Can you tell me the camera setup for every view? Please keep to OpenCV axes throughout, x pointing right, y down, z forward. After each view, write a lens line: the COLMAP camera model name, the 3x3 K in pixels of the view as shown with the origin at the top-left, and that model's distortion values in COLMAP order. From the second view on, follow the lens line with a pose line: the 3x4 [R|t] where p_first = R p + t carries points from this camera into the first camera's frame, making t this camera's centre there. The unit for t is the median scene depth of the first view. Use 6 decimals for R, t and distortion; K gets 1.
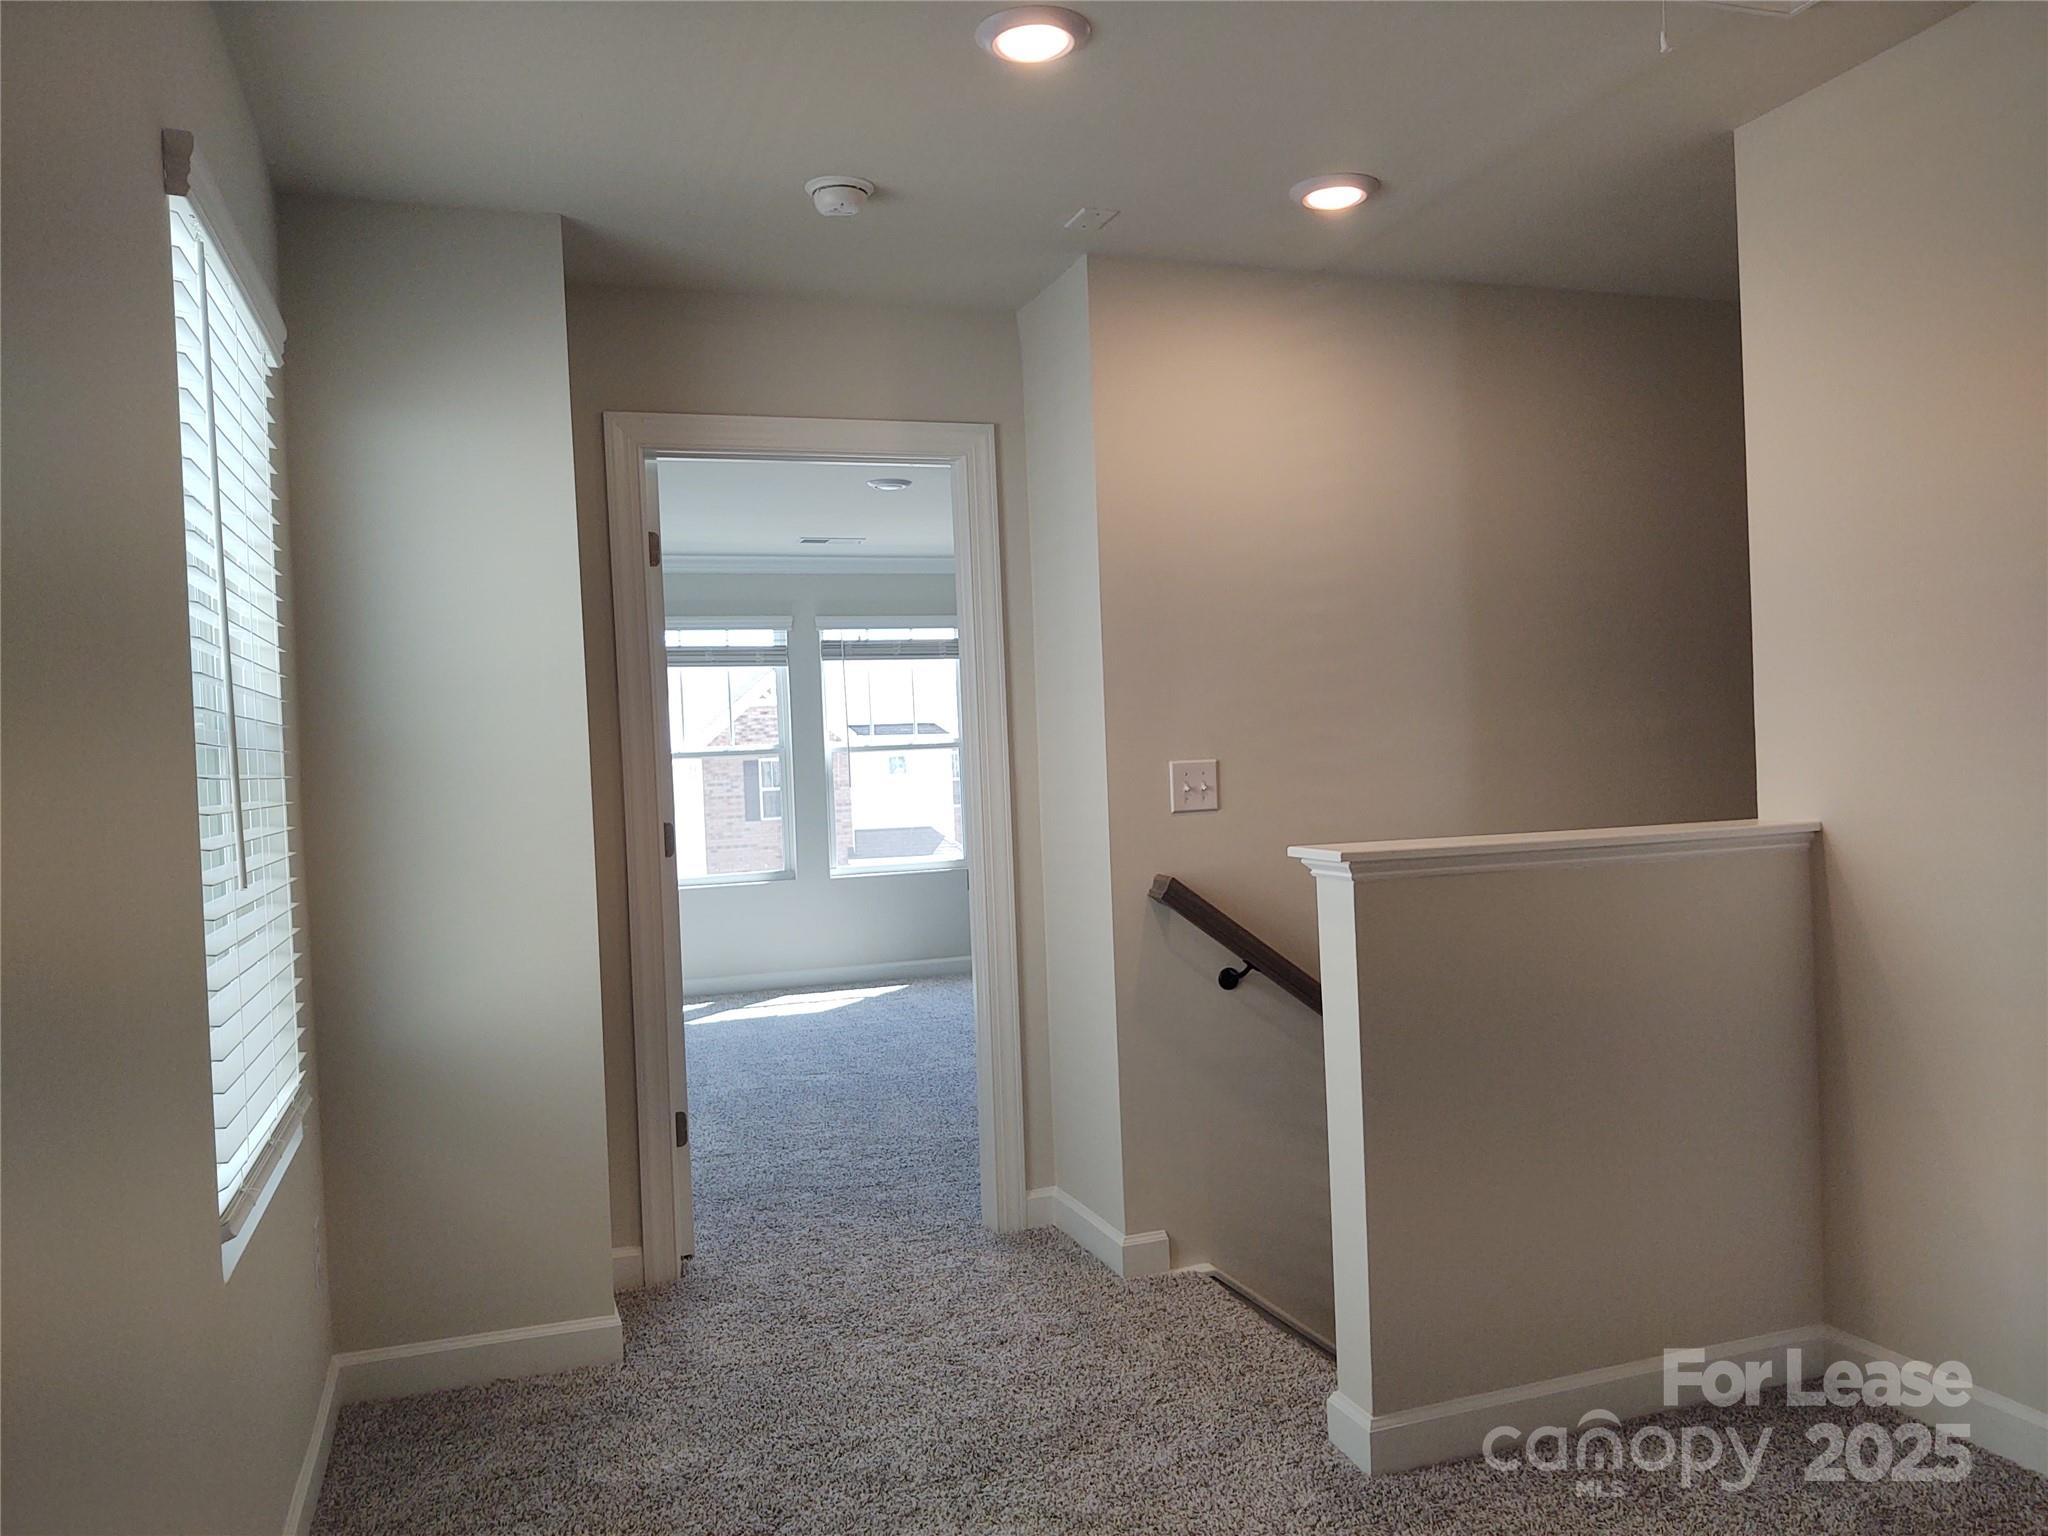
lens RADIAL K [[1561.2, 0, 1025.4], [0, 1561.2, 767.6], [0, 0, 1]] dist [-0.038895, -0.004900]
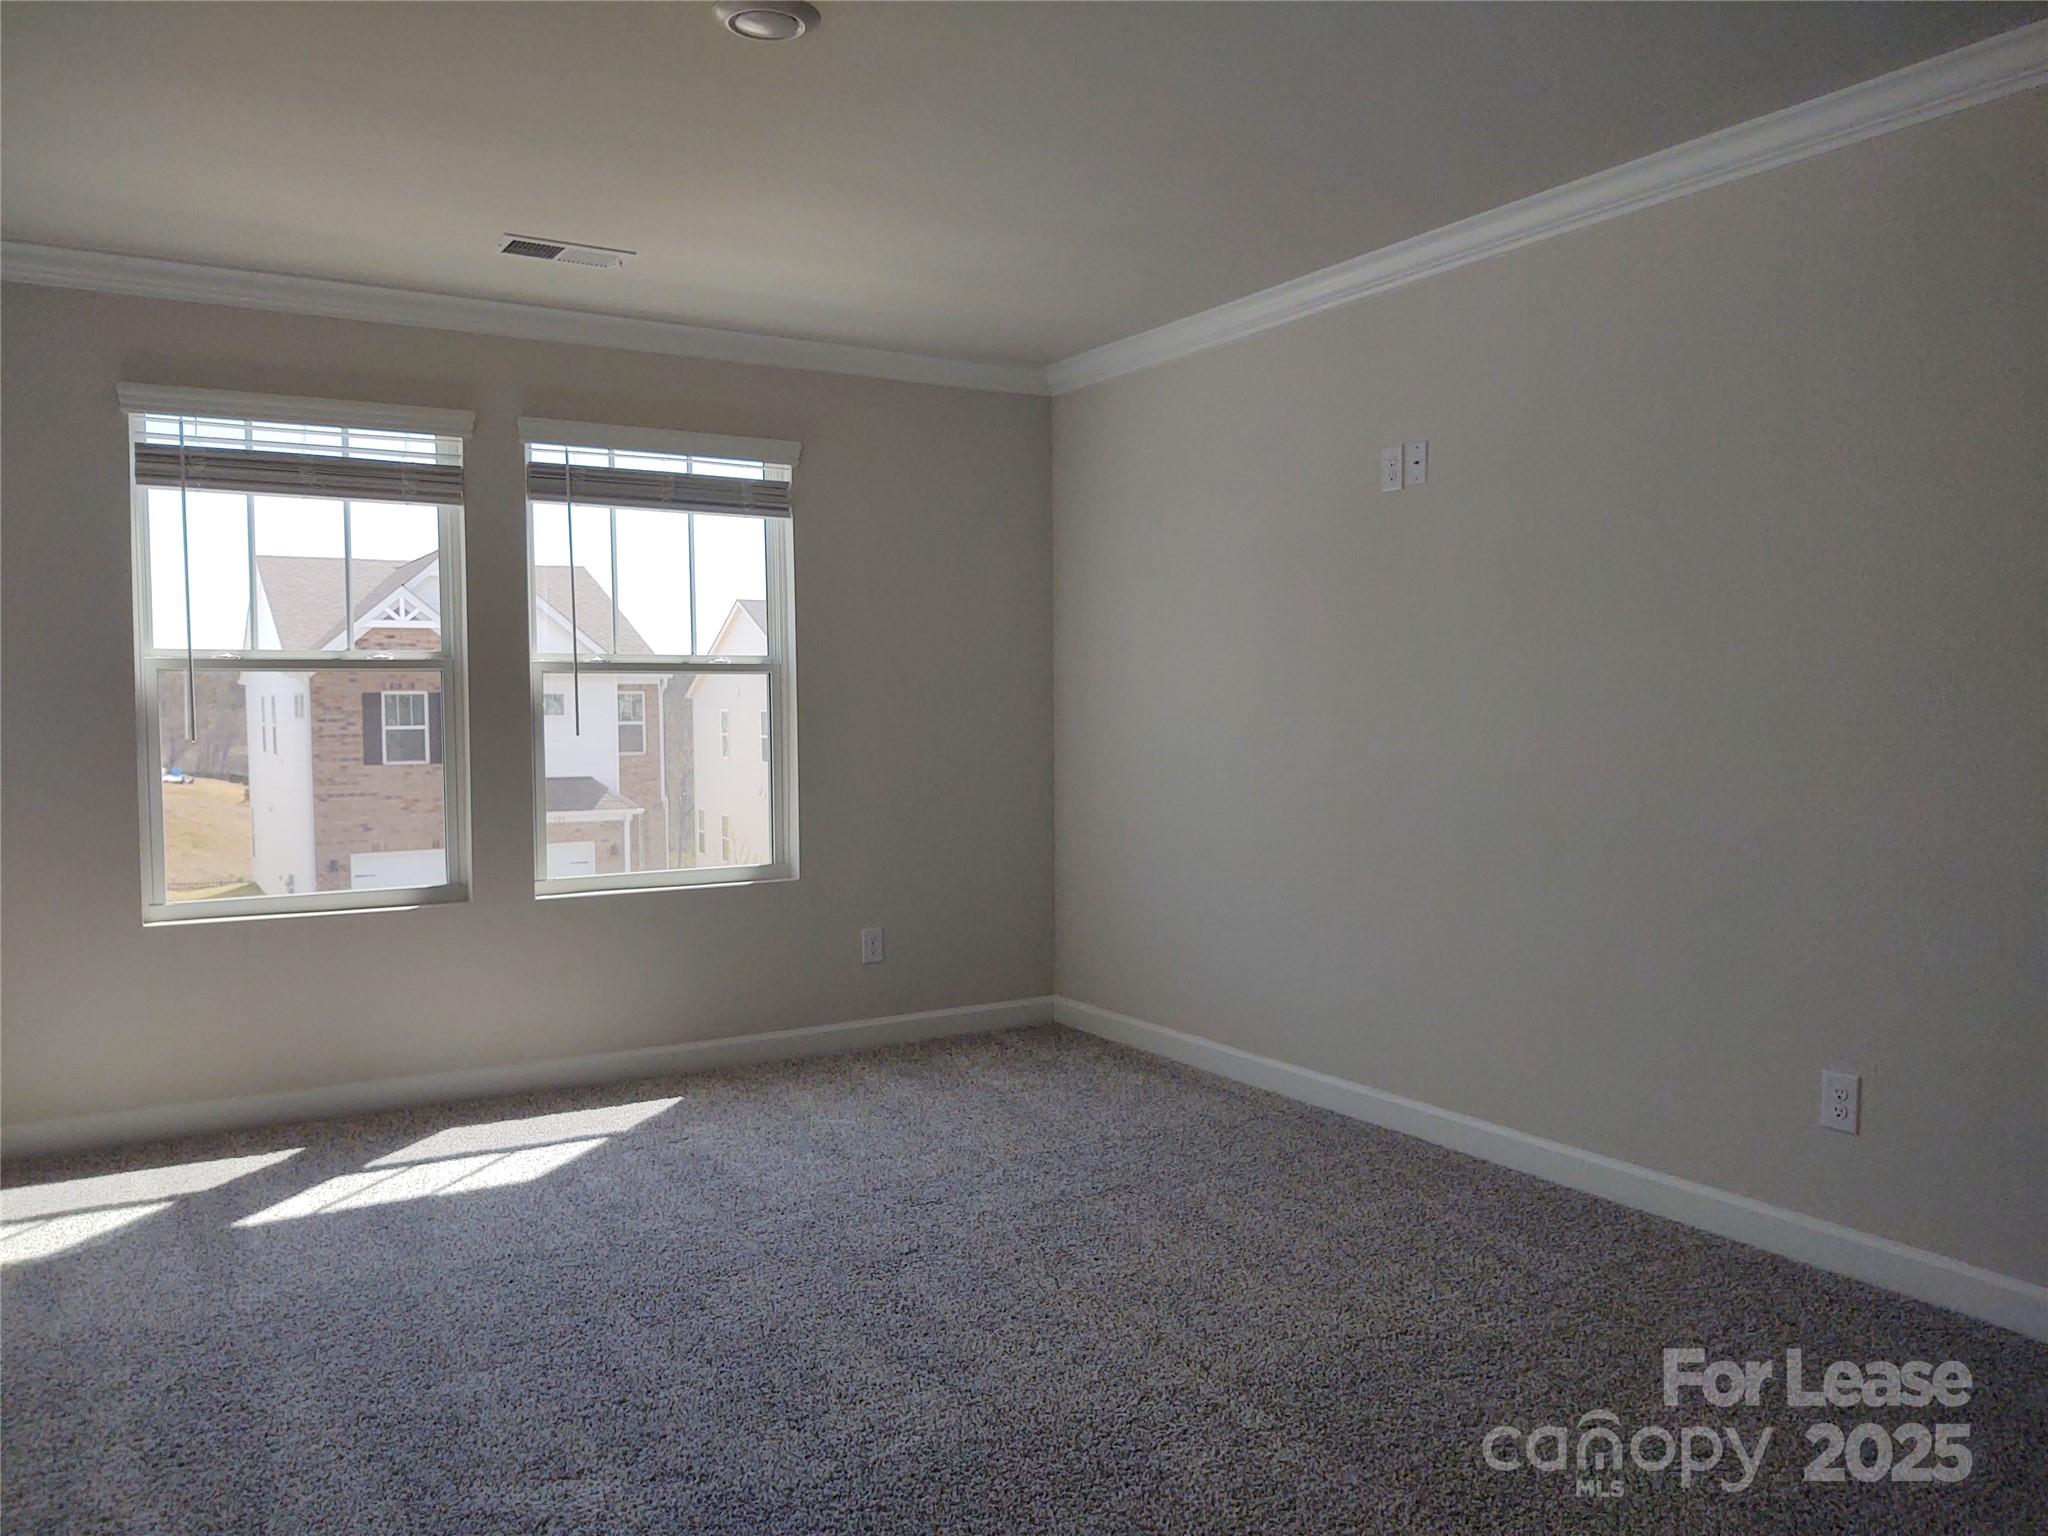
lens RADIAL K [[1561.2, 0, 1024.1], [0, 1561.2, 776.1], [0, 0, 1]] dist [-0.038895, -0.004900]
pose [[0.974203, 0.024661, 0.224324, -0.081206], [-0.032916, 0.998909, 0.033133, 0.003672], [-0.223262, -0.039662, 0.973951, 0.431615]]
